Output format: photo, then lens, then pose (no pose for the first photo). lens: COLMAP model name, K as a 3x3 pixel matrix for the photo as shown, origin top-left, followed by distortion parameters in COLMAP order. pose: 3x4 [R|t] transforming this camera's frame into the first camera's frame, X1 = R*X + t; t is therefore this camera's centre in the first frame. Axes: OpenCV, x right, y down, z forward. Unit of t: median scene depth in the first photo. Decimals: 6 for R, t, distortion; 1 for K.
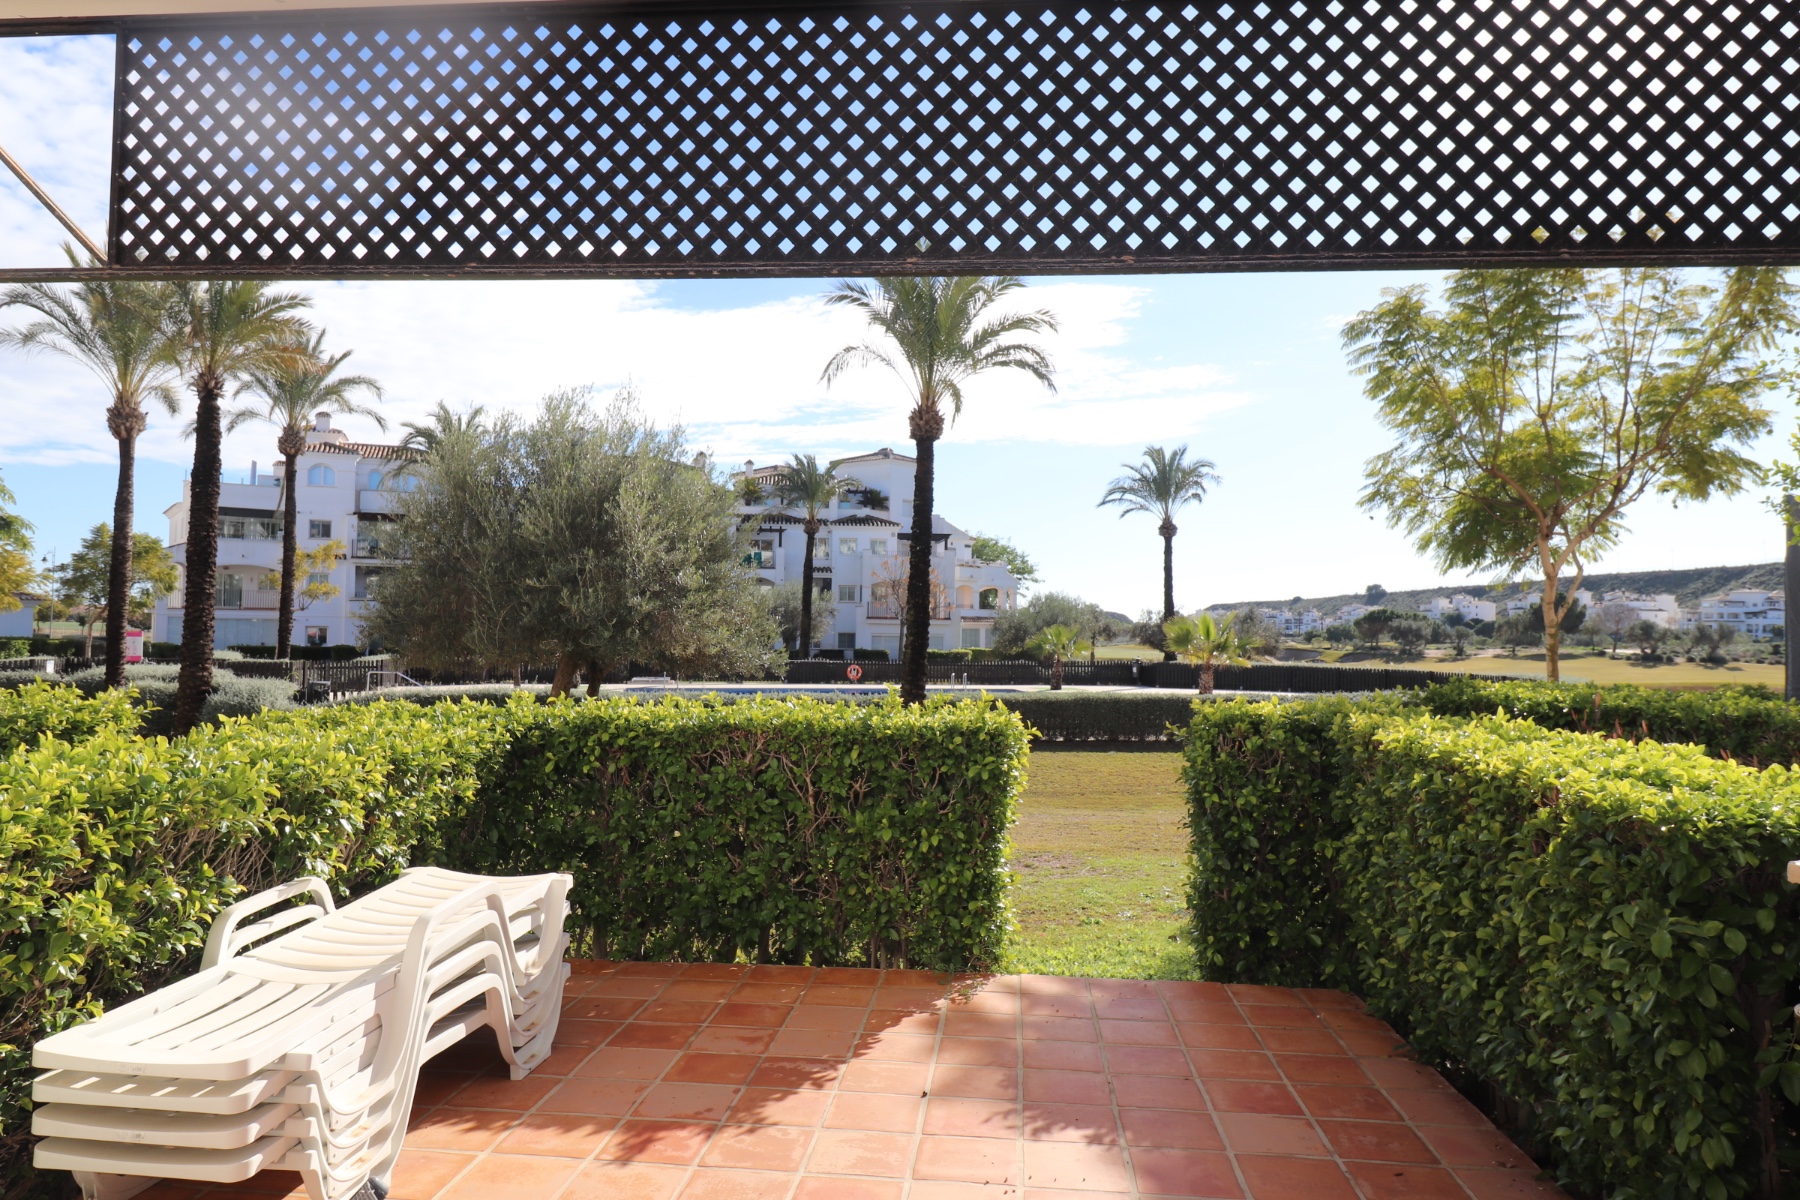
lens RADIAL K [[1158.7, 0, 900.0], [0, 1158.7, 600.0], [0, 0, 1]] dist [-0.001105, -0.001033]
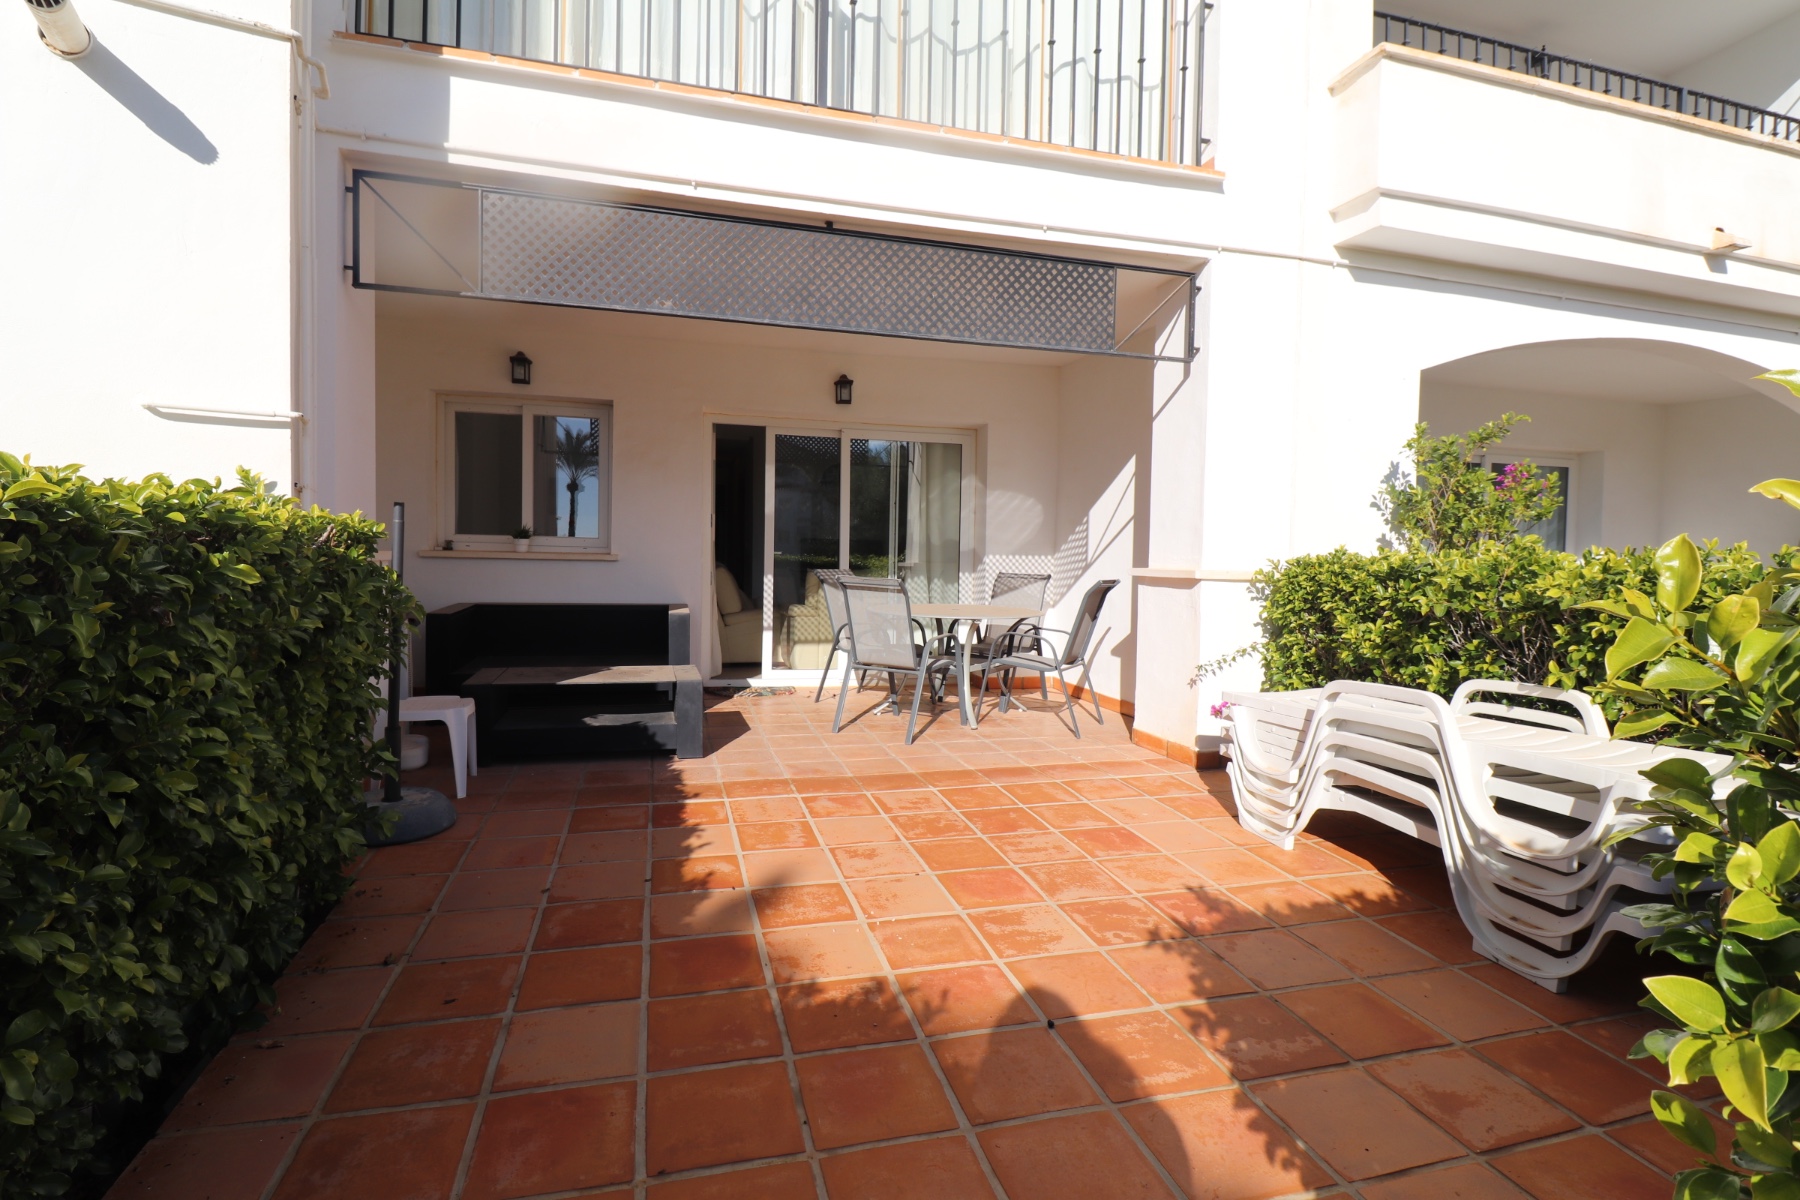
lens RADIAL K [[886.4, 0, 900.0], [0, 886.4, 600.0], [0, 0, 1]] dist [-0.001202, -0.000329]
pose [[-0.933909, -0.017125, -0.357099, 0.216871], [-0.026357, 0.999432, 0.021001, 0.109472], [0.356537, 0.029025, -0.933830, 1.032370]]
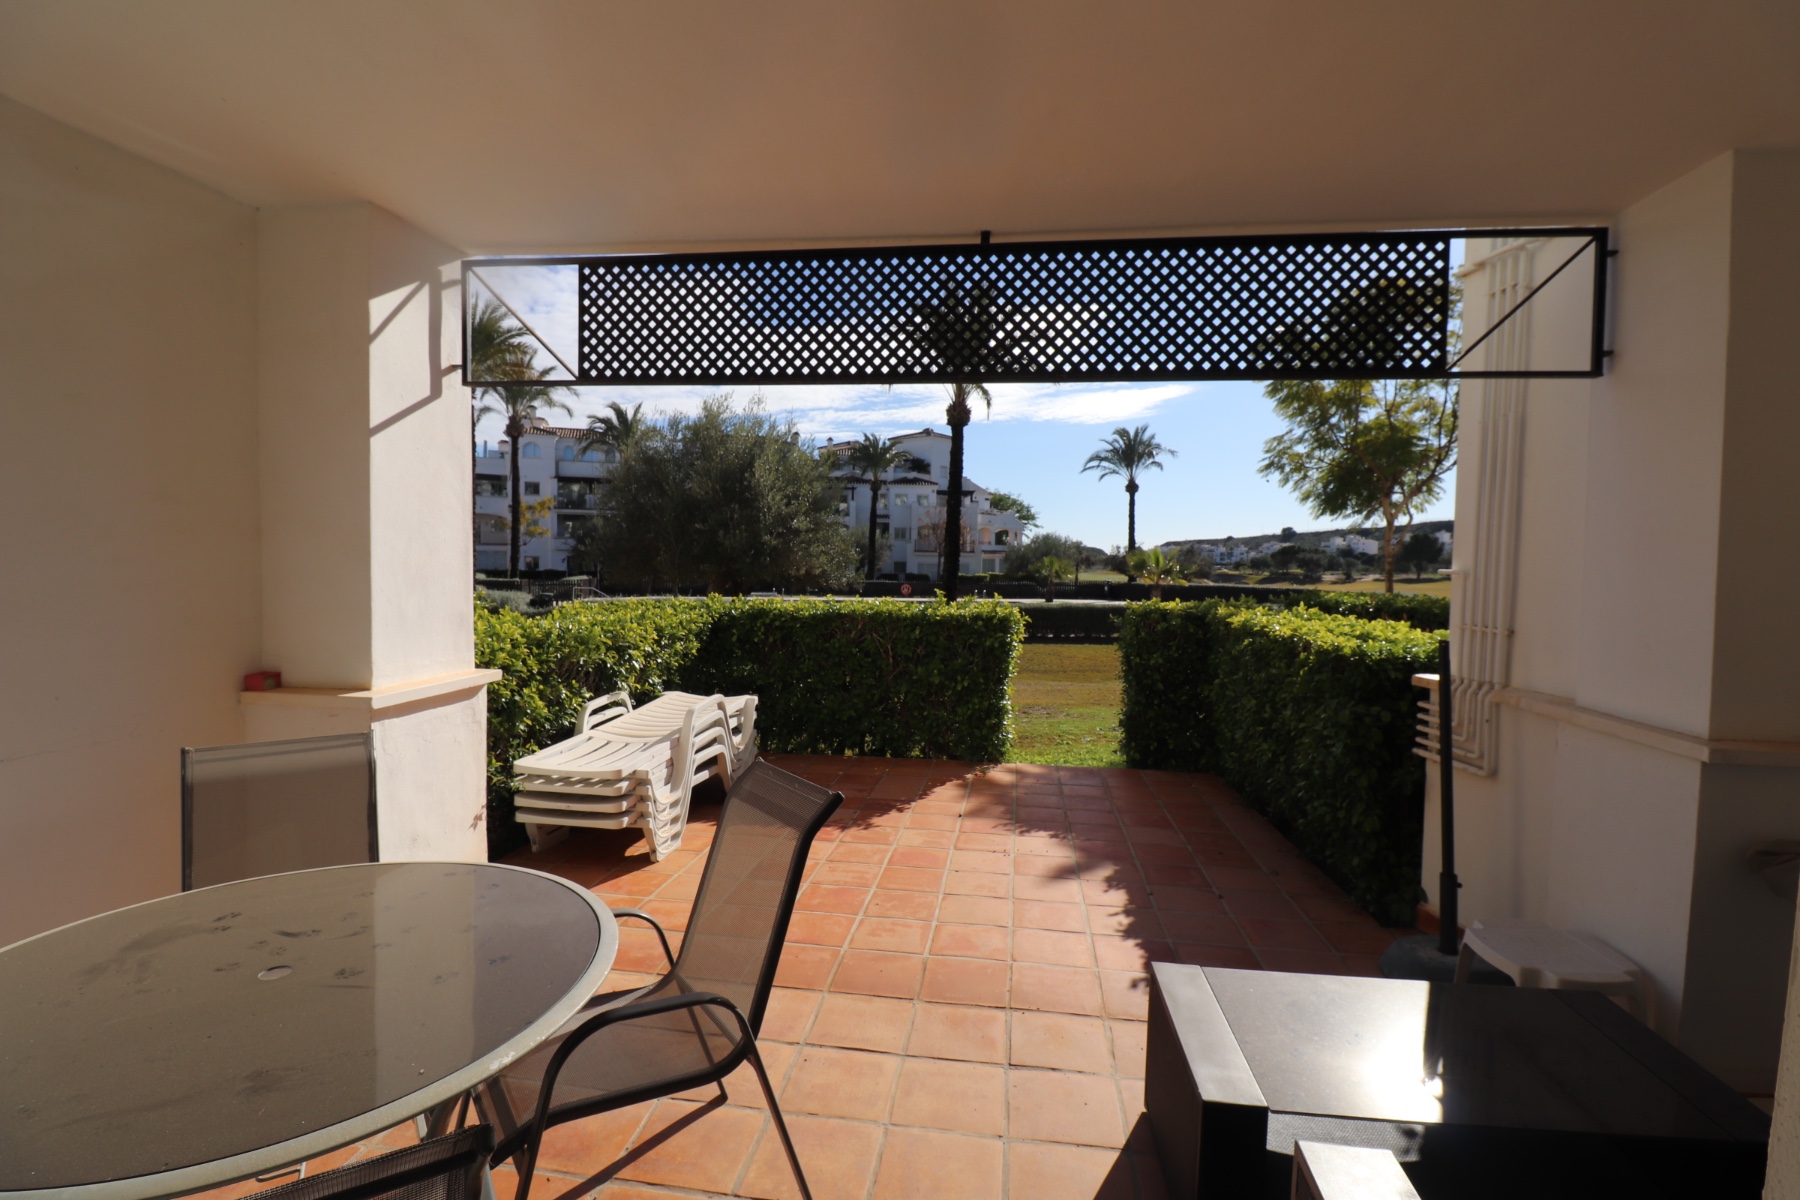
lens RADIAL K [[837.0, 0, 901.0], [0, 837.0, 594.2], [0, 0, 1]] dist [-0.001338, -0.012030]
pose [[0.999046, 0.003595, -0.043520, -0.010547], [-0.000685, 0.997773, 0.066703, 0.000162], [0.043663, -0.066609, 0.996823, -0.187619]]
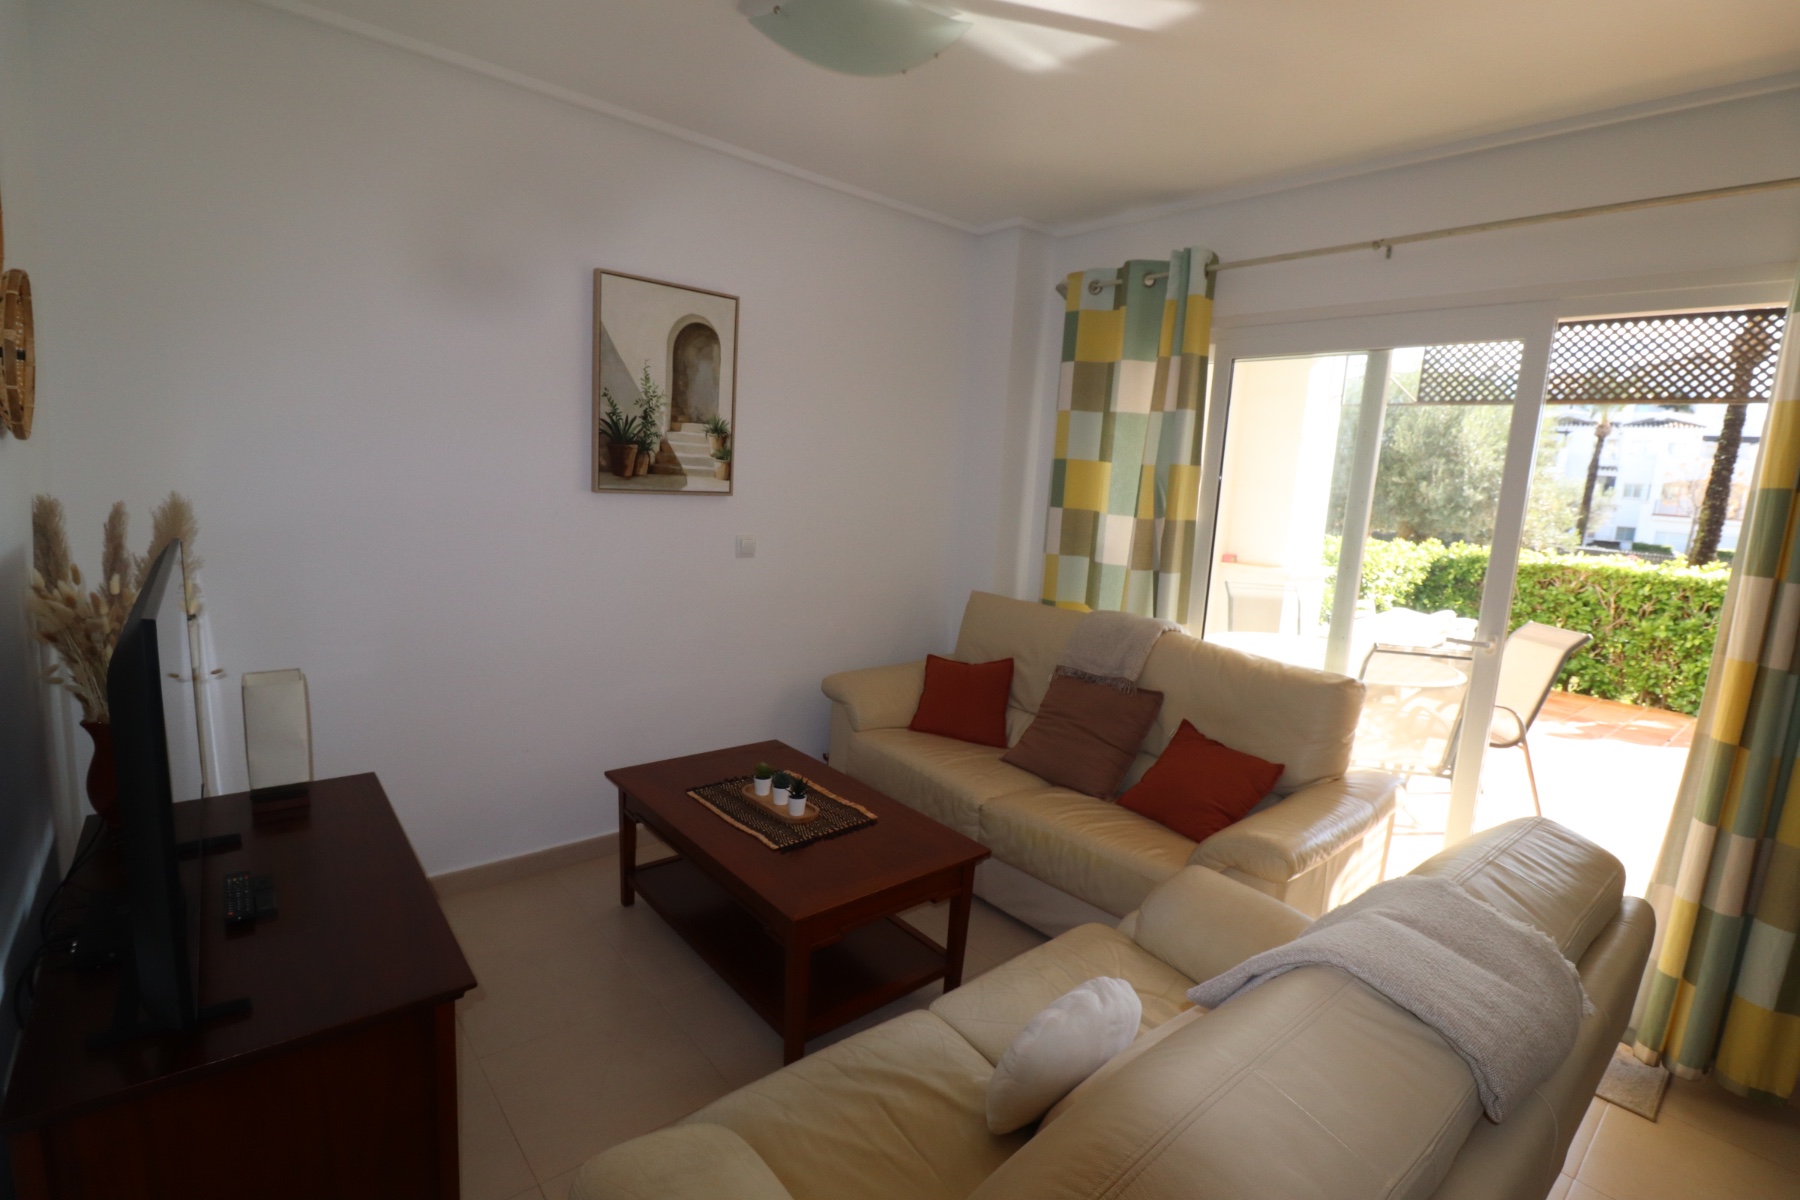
lens RADIAL K [[837.0, 0, 901.0], [0, 837.0, 594.2], [0, 0, 1]] dist [-0.001338, -0.012030]
pose [[0.722406, 0.129096, -0.679311, 0.000502], [-0.036355, 0.988150, 0.149127, -0.009960], [0.690512, -0.083034, 0.718539, -0.734791]]
